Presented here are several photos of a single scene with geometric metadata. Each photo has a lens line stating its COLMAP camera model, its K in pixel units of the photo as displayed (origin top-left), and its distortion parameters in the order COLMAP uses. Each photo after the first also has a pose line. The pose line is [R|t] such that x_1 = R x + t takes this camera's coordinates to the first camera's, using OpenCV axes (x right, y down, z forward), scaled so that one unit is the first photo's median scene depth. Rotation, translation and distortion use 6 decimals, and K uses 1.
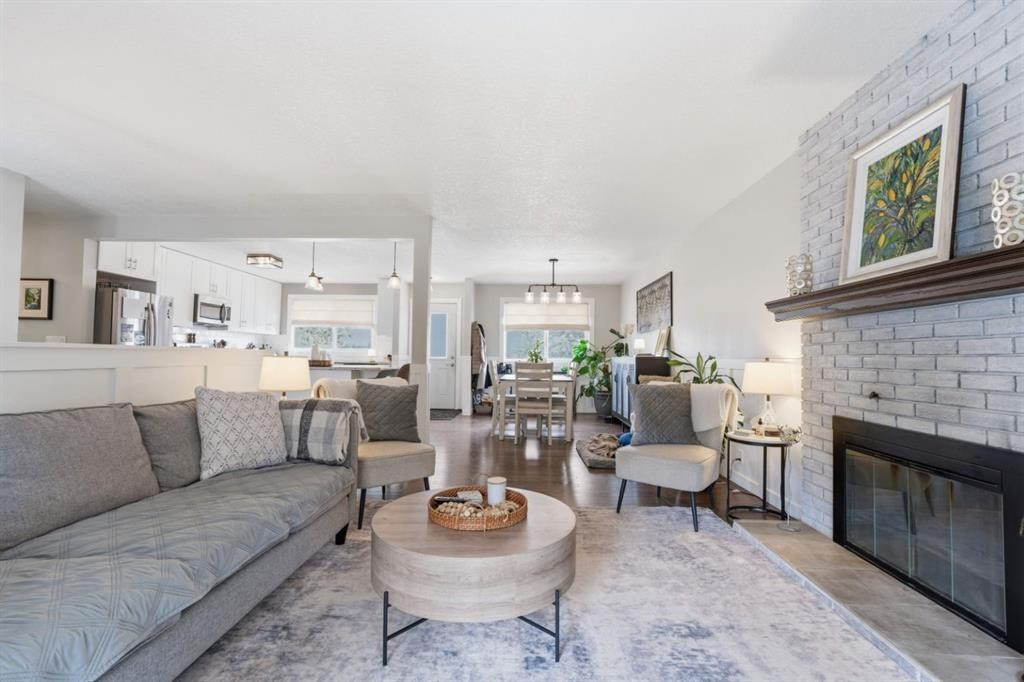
lens RADIAL K [[467.2, 0, 512.0], [0, 467.2, 341.0], [0, 0, 1]] dist [-0.000685, 0.000173]
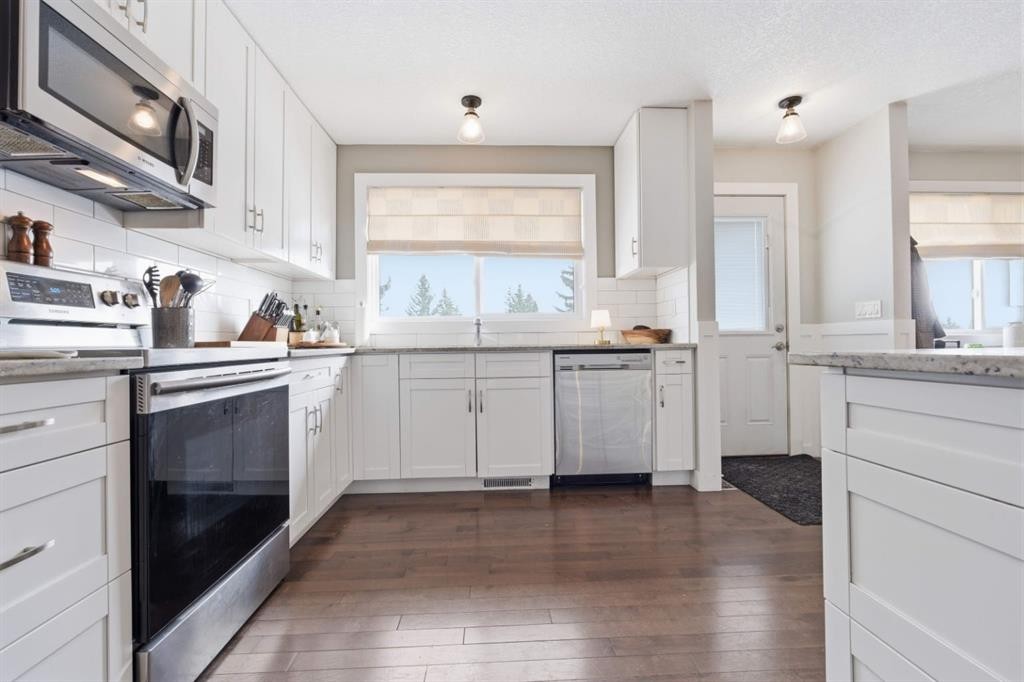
lens RADIAL K [[451.9, 0, 513.0], [0, 451.9, 339.1], [0, 0, 1]] dist [-0.008768, 0.000806]
pose [[0.995797, -0.023922, 0.088407, -1.438438], [0.021423, 0.999347, 0.029107, 0.103716], [-0.089045, -0.027091, 0.995659, 2.294823]]
